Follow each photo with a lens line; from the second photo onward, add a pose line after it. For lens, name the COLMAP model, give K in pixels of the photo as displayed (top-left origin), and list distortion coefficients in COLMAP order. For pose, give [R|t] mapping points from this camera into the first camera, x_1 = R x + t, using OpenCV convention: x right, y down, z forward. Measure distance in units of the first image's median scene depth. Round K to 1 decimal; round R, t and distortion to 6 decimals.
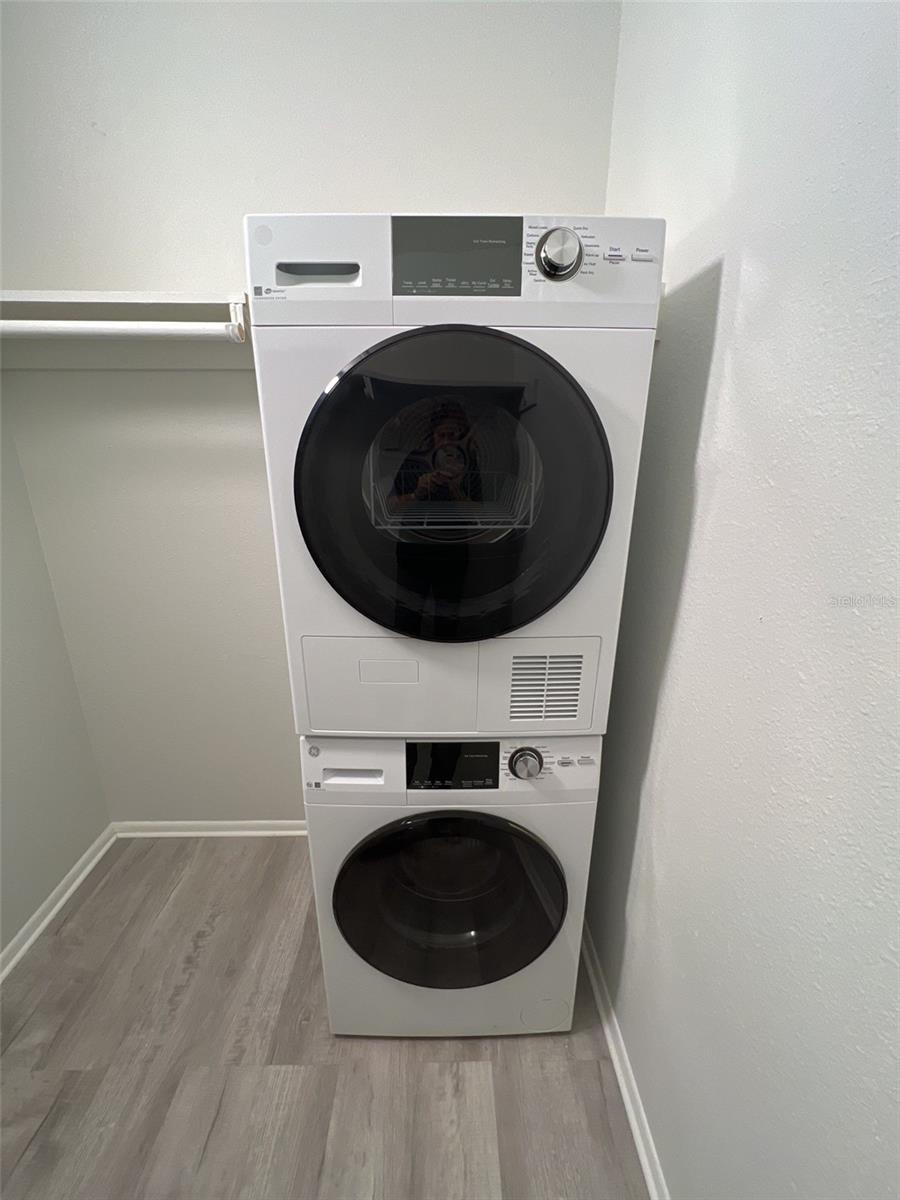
lens RADIAL K [[477.8, 0, 449.1], [0, 477.8, 597.8], [0, 0, 1]] dist [0.002089, -0.000135]
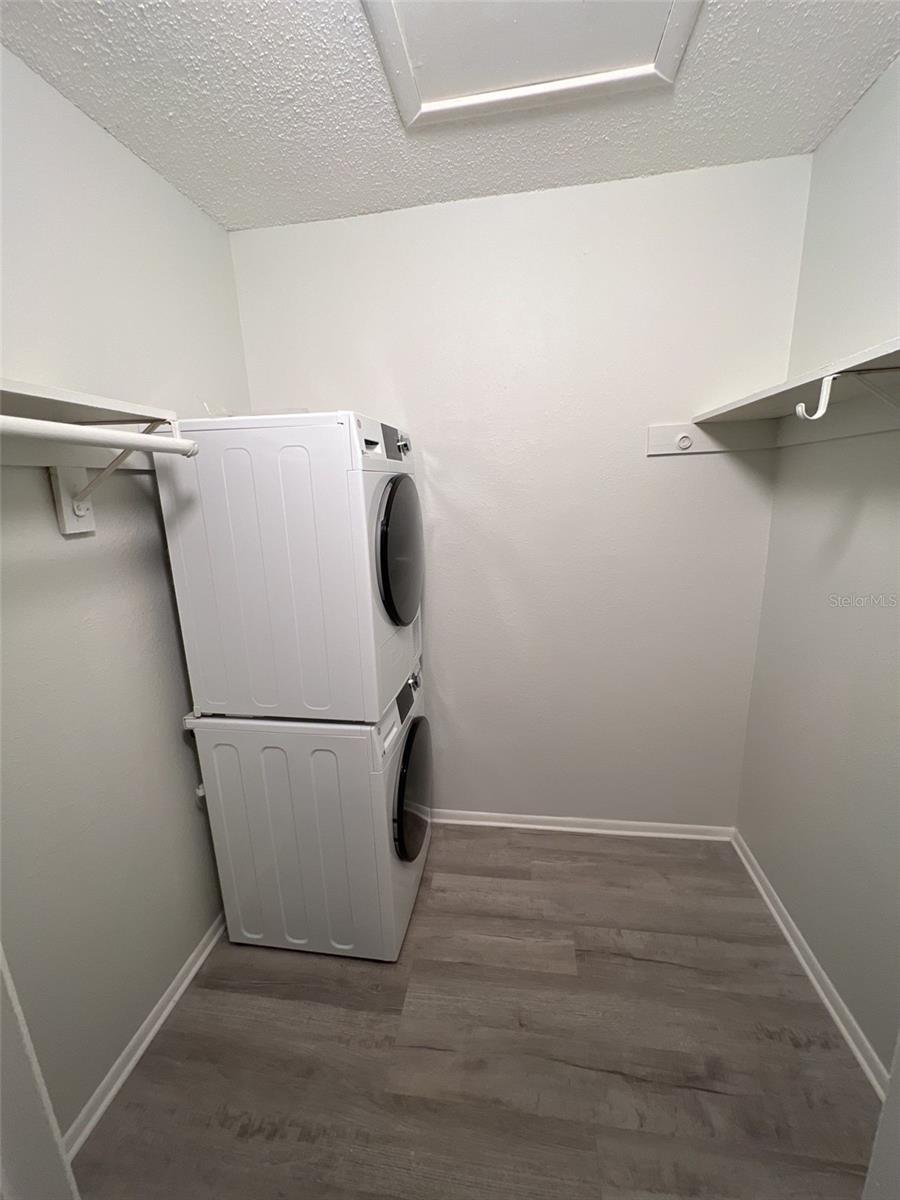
lens RADIAL K [[477.8, 0, 449.5], [0, 477.8, 598.4], [0, 0, 1]] dist [0.002089, -0.000135]
pose [[0.160530, -0.231405, 0.959522, -1.295435], [0.328353, 0.929281, 0.169178, -0.207267], [-0.930814, 0.287904, 0.225160, 0.280138]]
